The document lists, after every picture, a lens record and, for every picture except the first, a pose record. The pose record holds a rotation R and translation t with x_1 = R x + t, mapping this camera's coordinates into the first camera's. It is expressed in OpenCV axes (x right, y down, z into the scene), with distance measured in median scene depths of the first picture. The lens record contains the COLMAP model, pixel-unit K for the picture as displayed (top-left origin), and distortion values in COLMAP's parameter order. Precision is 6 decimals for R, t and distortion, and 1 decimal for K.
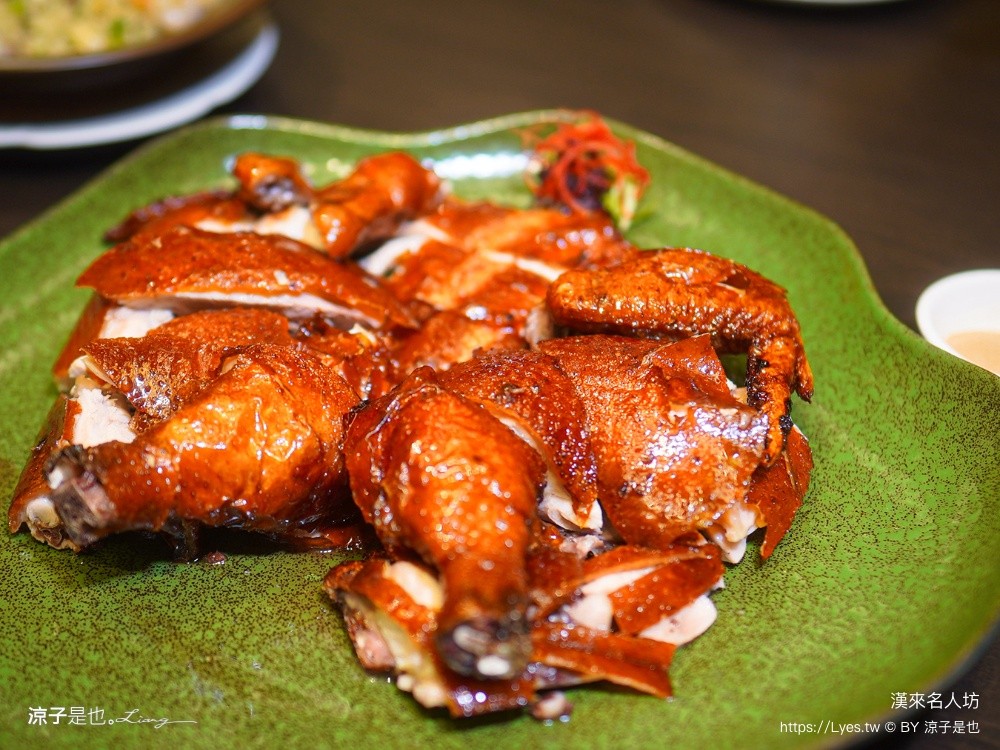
lens RADIAL K [[1595.7, 0, 470.2], [0, 1595.7, 376.4], [0, 0, 1]] dist [-0.032009, -0.005747]
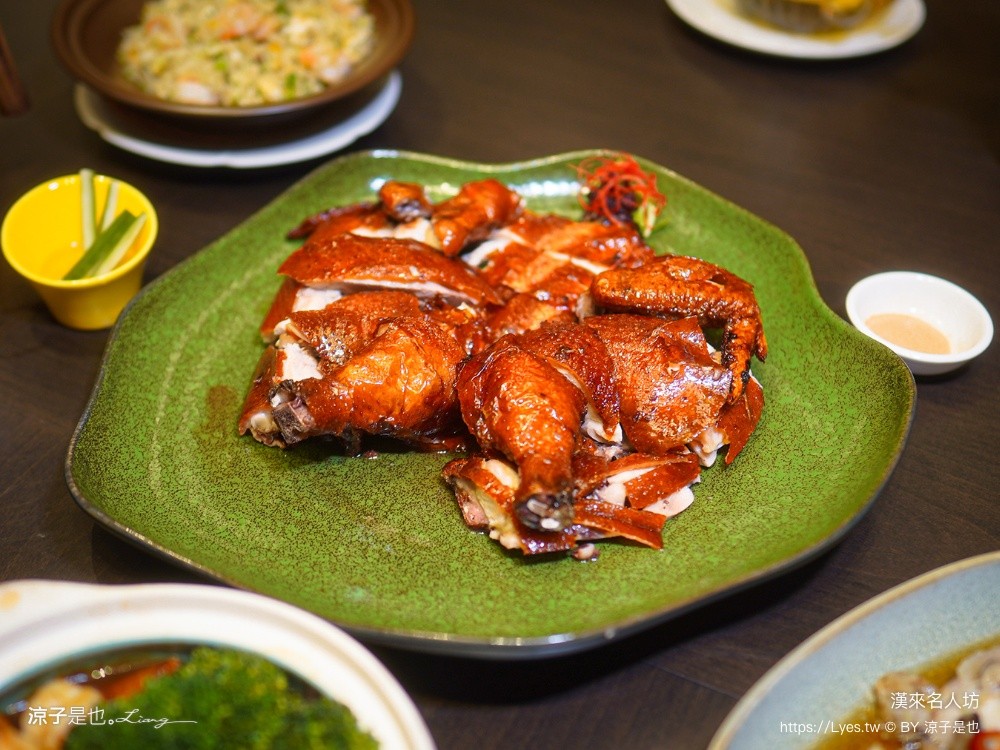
lens RADIAL K [[1467.0, 0, 455.9], [0, 1467.0, 375.3], [0, 0, 1]] dist [-0.029680, 0.059606]
pose [[0.998622, 0.023879, -0.046728, -0.013121], [-0.021759, 0.998734, 0.045359, -0.029459], [0.047752, -0.044280, 0.997877, -0.415121]]
